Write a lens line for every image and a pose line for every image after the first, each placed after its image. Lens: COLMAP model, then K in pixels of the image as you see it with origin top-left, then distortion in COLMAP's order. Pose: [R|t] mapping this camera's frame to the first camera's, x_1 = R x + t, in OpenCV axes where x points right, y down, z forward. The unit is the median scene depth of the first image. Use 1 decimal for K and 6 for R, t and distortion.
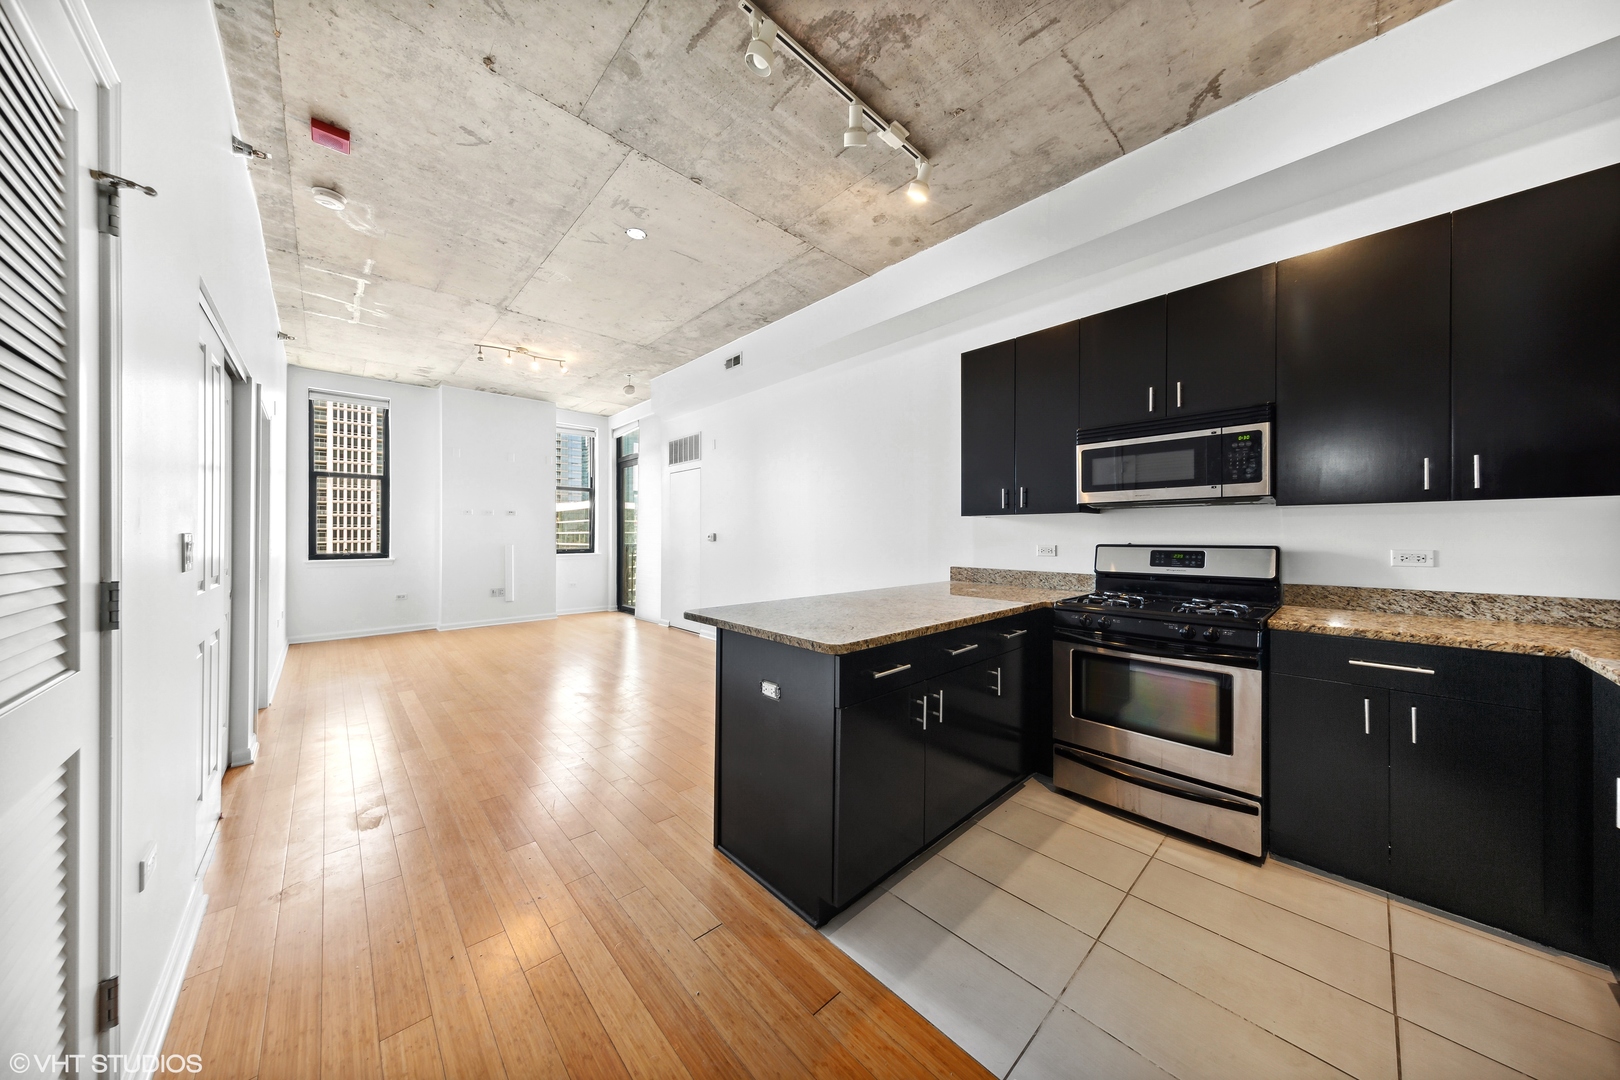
lens RADIAL K [[518.7, 0, 808.4], [0, 518.7, 535.5], [0, 0, 1]] dist [0.011179, -0.000016]
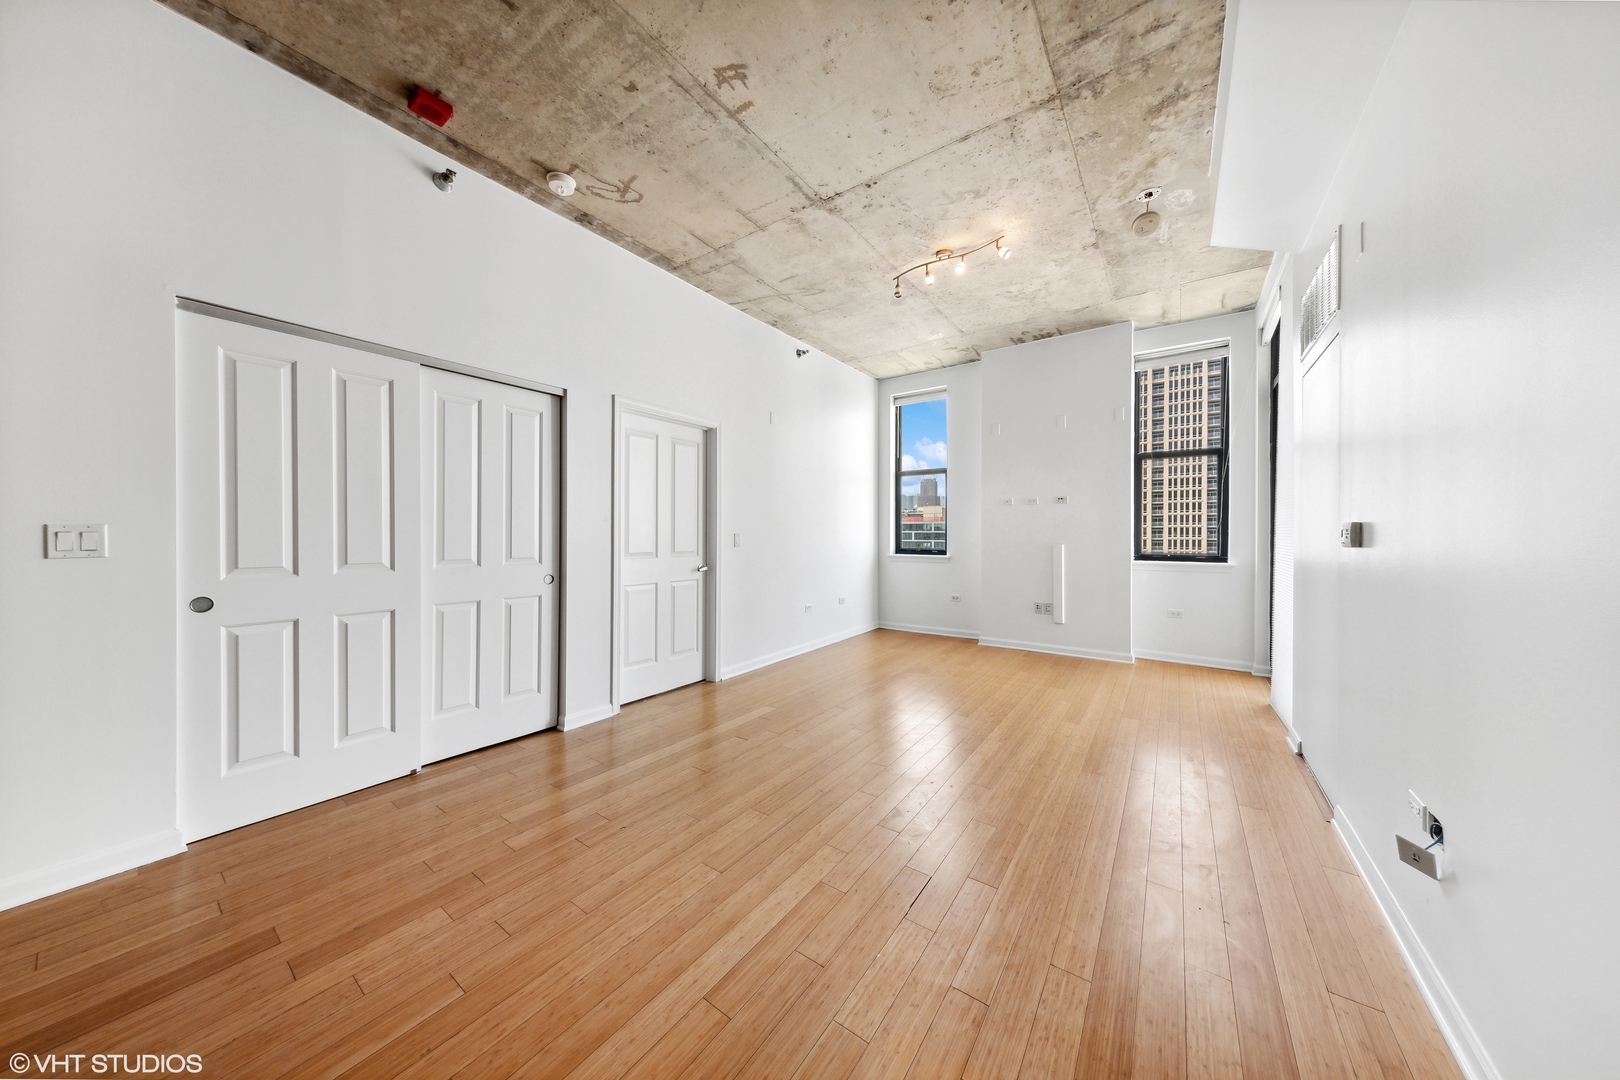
lens RADIAL K [[518.7, 0, 808.4], [0, 518.7, 535.5], [0, 0, 1]] dist [0.011179, -0.000016]
pose [[0.200015, 0.005638, -0.979777, 0.148793], [-0.000824, 0.999984, 0.005587, 0.004582], [0.979792, -0.000310, 0.200016, 1.401365]]
